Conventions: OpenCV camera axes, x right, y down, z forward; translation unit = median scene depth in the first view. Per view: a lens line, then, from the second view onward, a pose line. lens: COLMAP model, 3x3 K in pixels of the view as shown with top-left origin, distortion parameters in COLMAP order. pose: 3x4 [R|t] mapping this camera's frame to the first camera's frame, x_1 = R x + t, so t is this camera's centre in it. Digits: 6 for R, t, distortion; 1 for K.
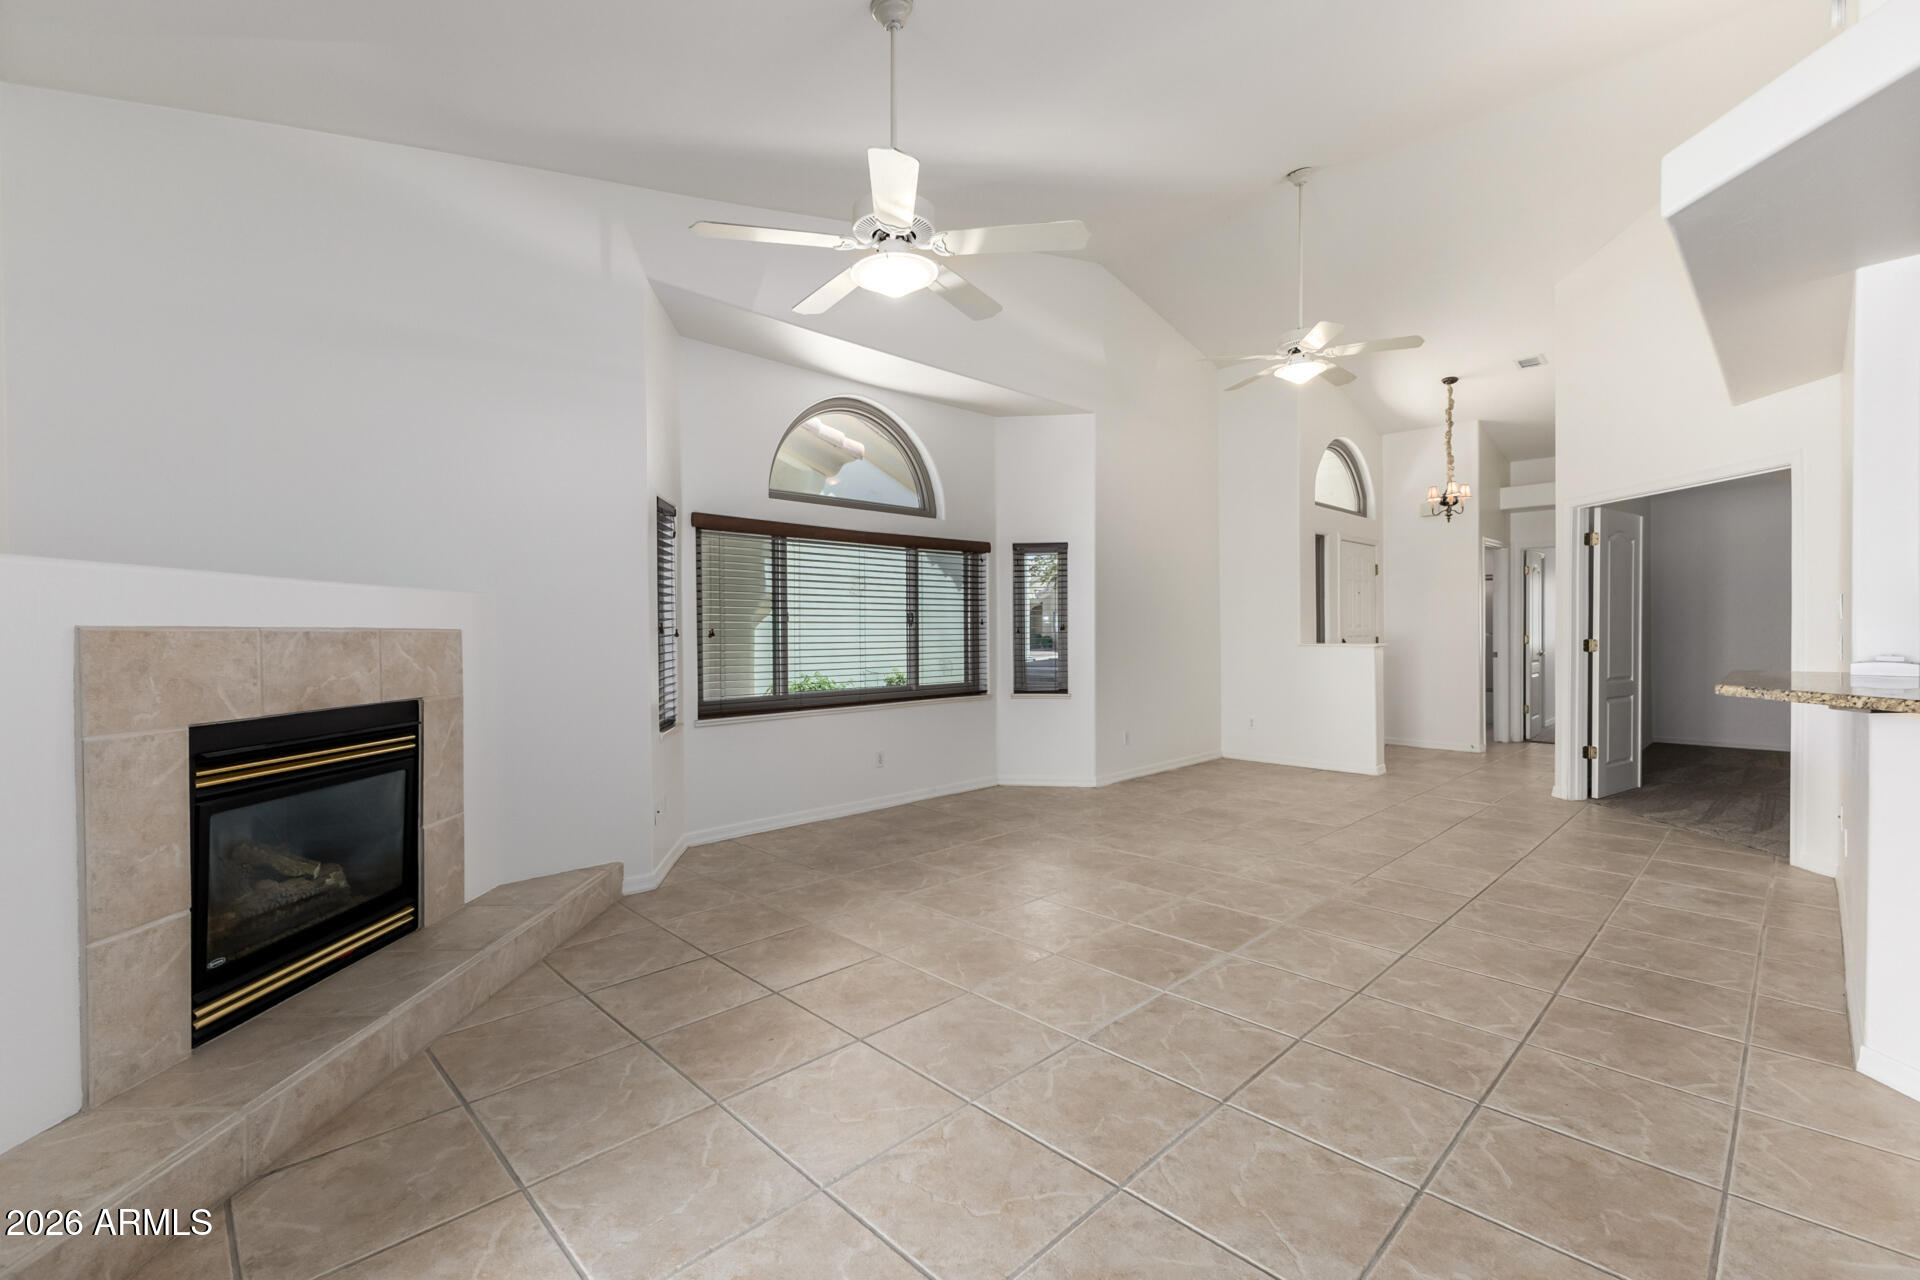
lens RADIAL K [[837.1, 0, 960.0], [0, 837.1, 640.0], [0, 0, 1]] dist [-0.000456, -0.000048]
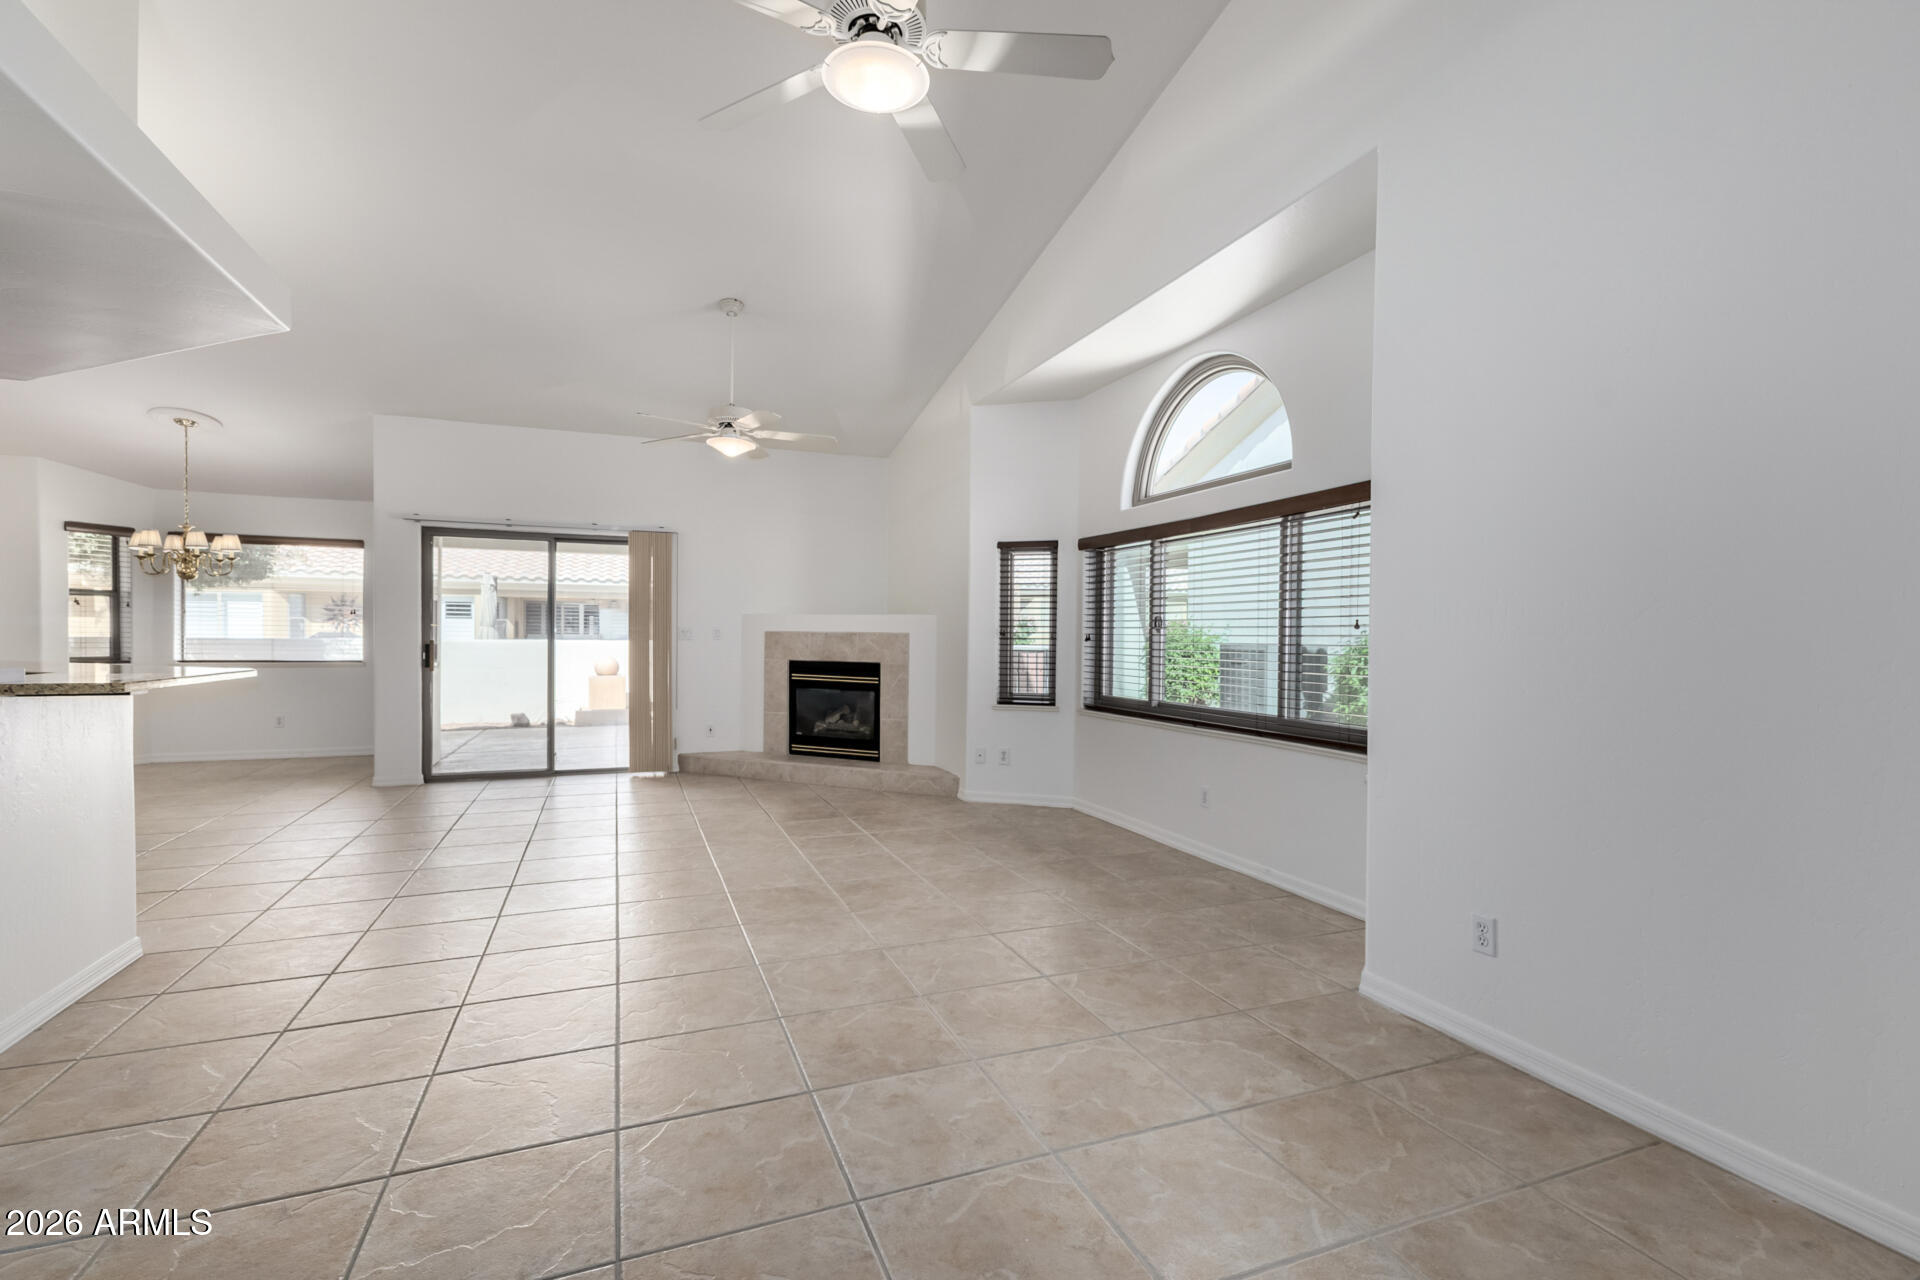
lens RADIAL K [[785.8, 0, 955.4], [0, 785.8, 651.5], [0, 0, 1]] dist [0.000685, 0.000289]
pose [[-0.352095, 0.000824, -0.935964, 1.763029], [-0.025342, 0.999625, 0.010413, 0.014677], [0.935621, 0.027385, -0.351942, 2.614450]]
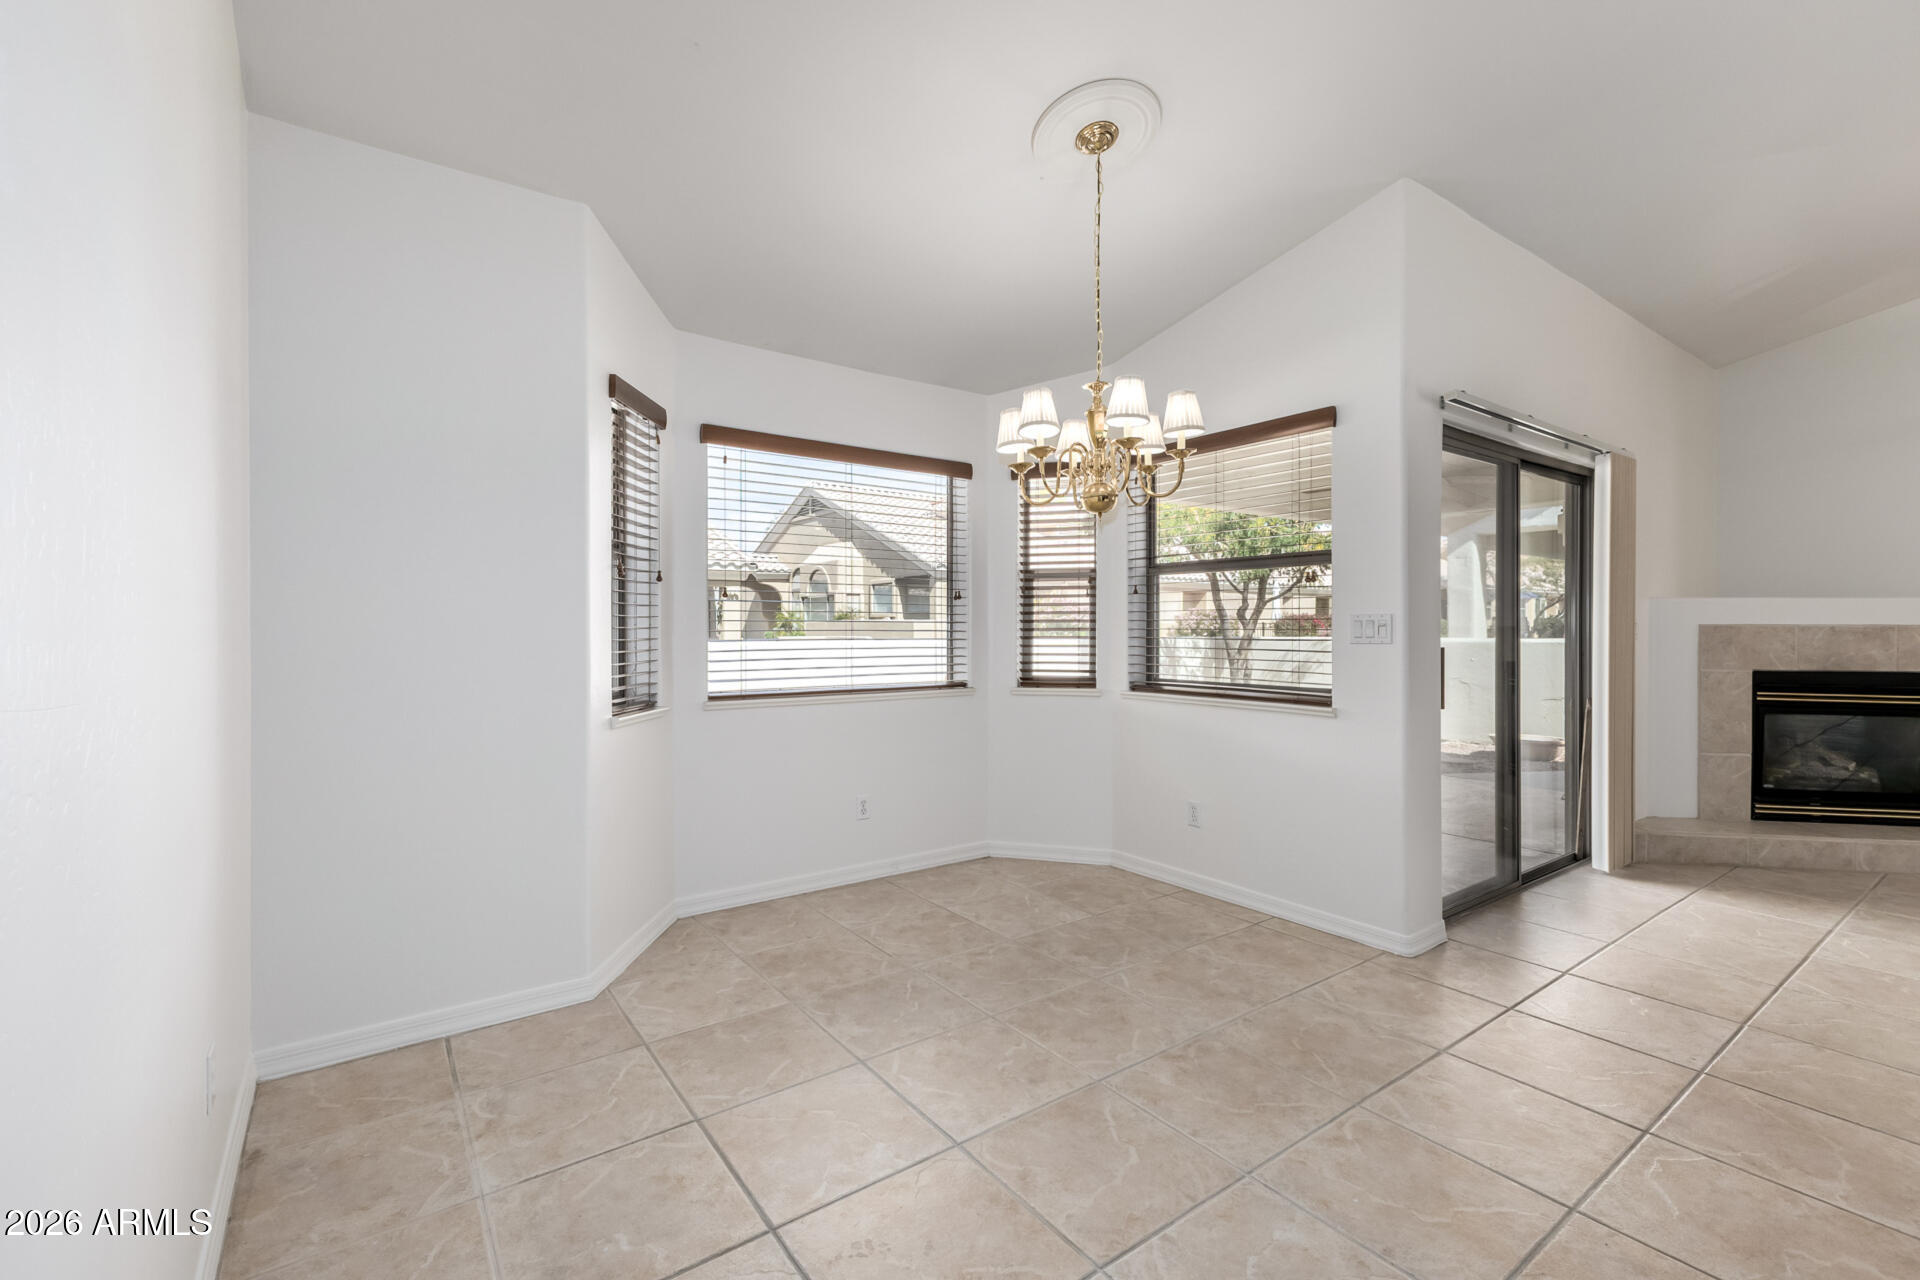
lens RADIAL K [[822.1, 0, 978.3], [0, 822.1, 631.8], [0, 0, 1]] dist [0.000412, 0.000118]
pose [[-0.138024, 0.012869, -0.990345, 1.379705], [-0.010734, 0.999837, 0.014488, -0.005919], [0.990371, 0.012630, -0.137863, -0.656373]]
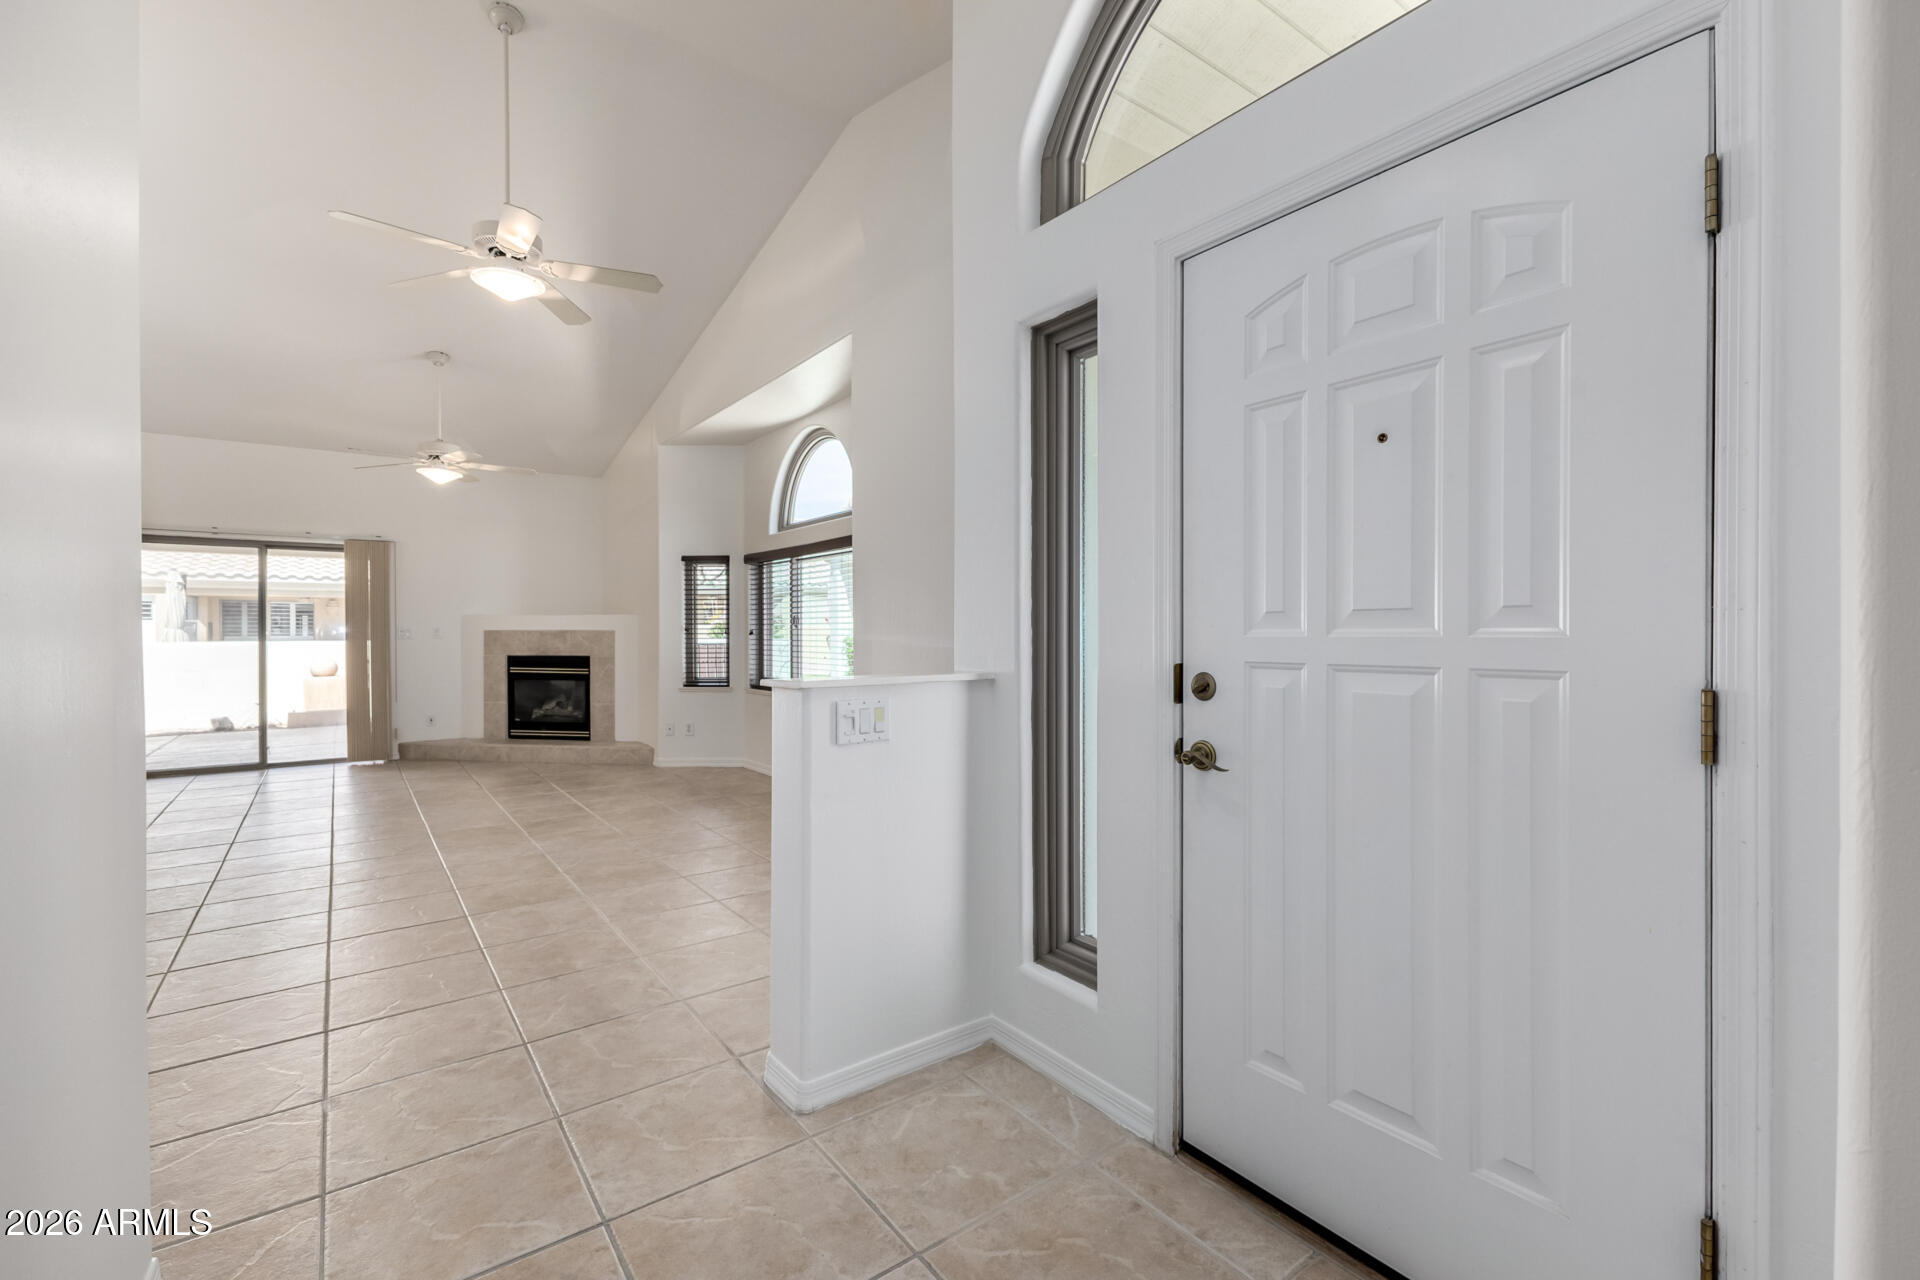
lens RADIAL K [[837.1, 0, 960.0], [0, 837.1, 640.0], [0, 0, 1]] dist [-0.000456, -0.000048]
pose [[-0.129083, -0.003512, -0.991628, 2.533926], [-0.009872, 0.999949, -0.002257, 0.017482], [0.991585, 0.009498, -0.129112, 3.393667]]
